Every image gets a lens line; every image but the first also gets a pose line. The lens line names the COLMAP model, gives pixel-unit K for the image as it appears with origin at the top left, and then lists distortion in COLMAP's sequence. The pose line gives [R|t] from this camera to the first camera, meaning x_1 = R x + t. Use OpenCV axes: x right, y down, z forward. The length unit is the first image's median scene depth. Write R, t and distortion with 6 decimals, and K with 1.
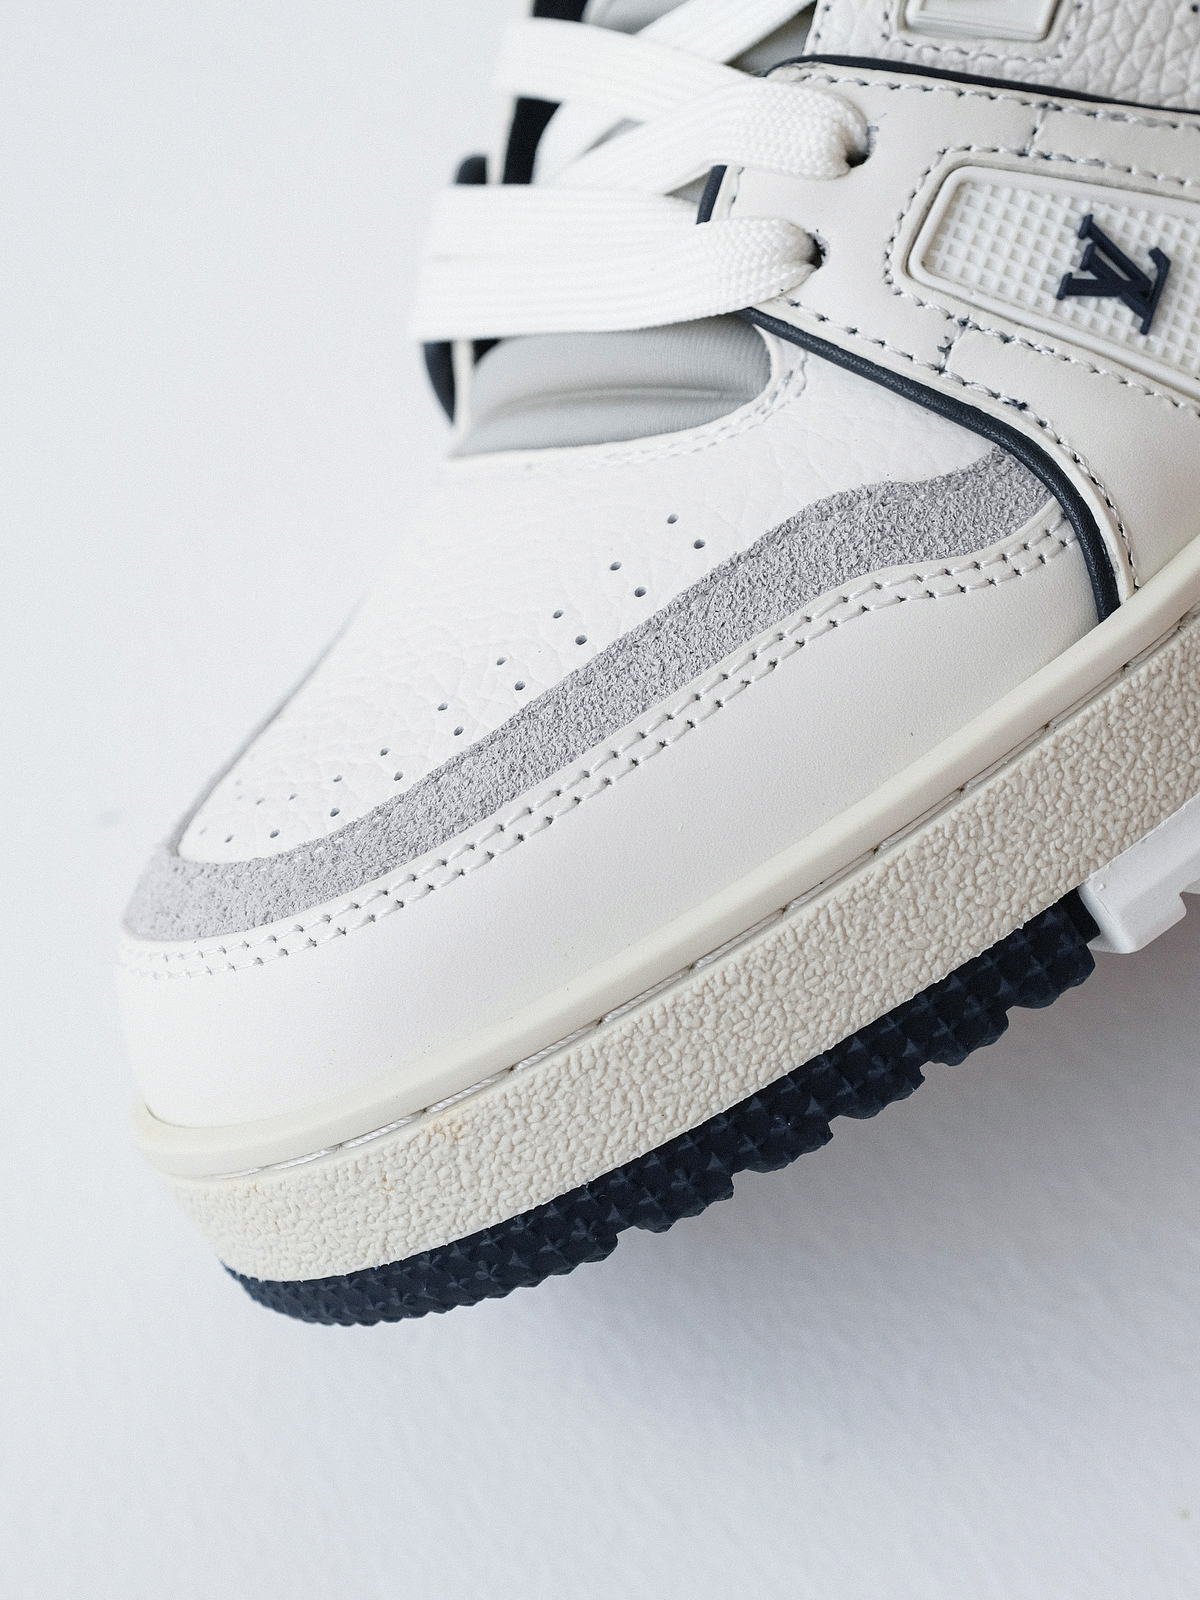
lens RADIAL K [[5280.4, 0, 606.3], [0, 5280.4, 796.3], [0, 0, 1]] dist [-0.067203, 0.000000]
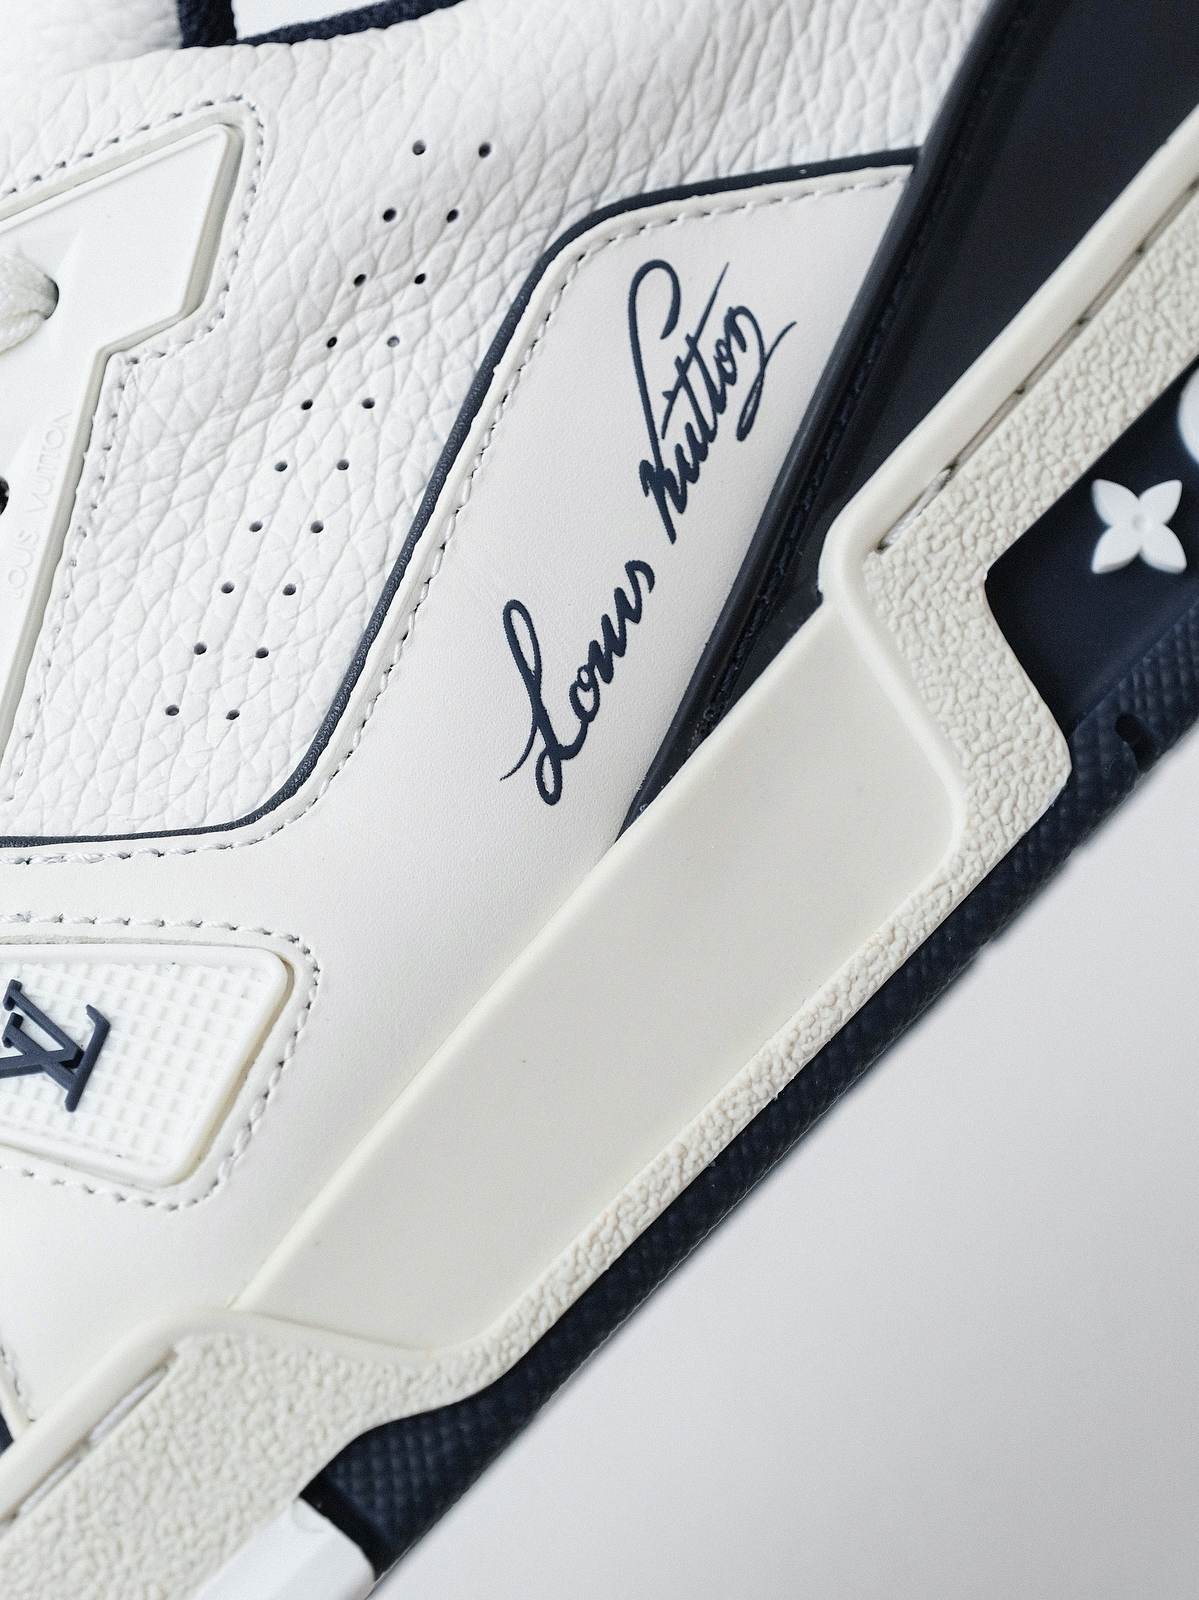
lens RADIAL K [[5280.4, 0, 601.7], [0, 5280.4, 804.8], [0, 0, 1]] dist [-0.067203, 0.000000]
pose [[0.896962, -0.175819, -0.405643, 0.533247], [0.121973, 0.980324, -0.155199, 0.005473], [0.424949, 0.089730, 0.900759, 0.276477]]
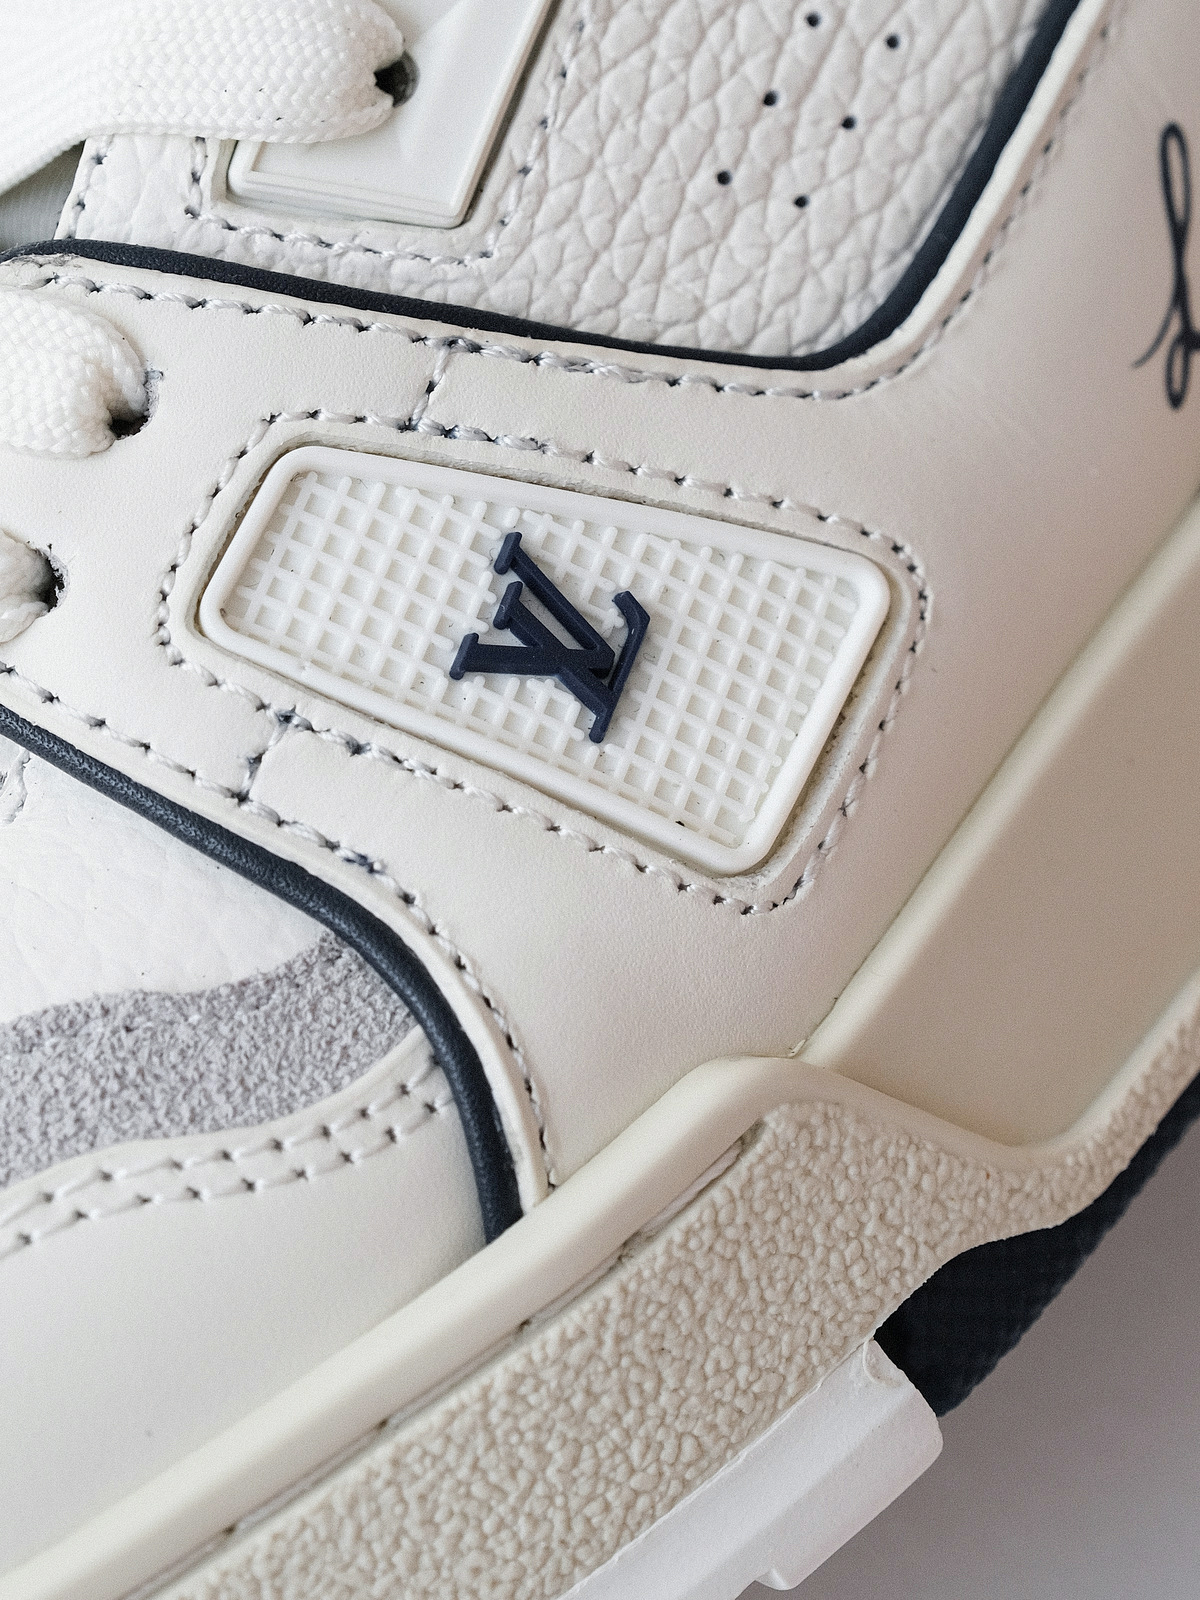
lens RADIAL K [[6118.6, 0, 594.1], [0, 6118.6, 798.3], [0, 0, 1]] dist [-0.212213, 0.000000]
pose [[0.998844, 0.042112, 0.023172, 0.086942], [-0.042859, 0.998544, 0.032746, -0.104836], [-0.021759, -0.033702, 0.999195, 0.315767]]
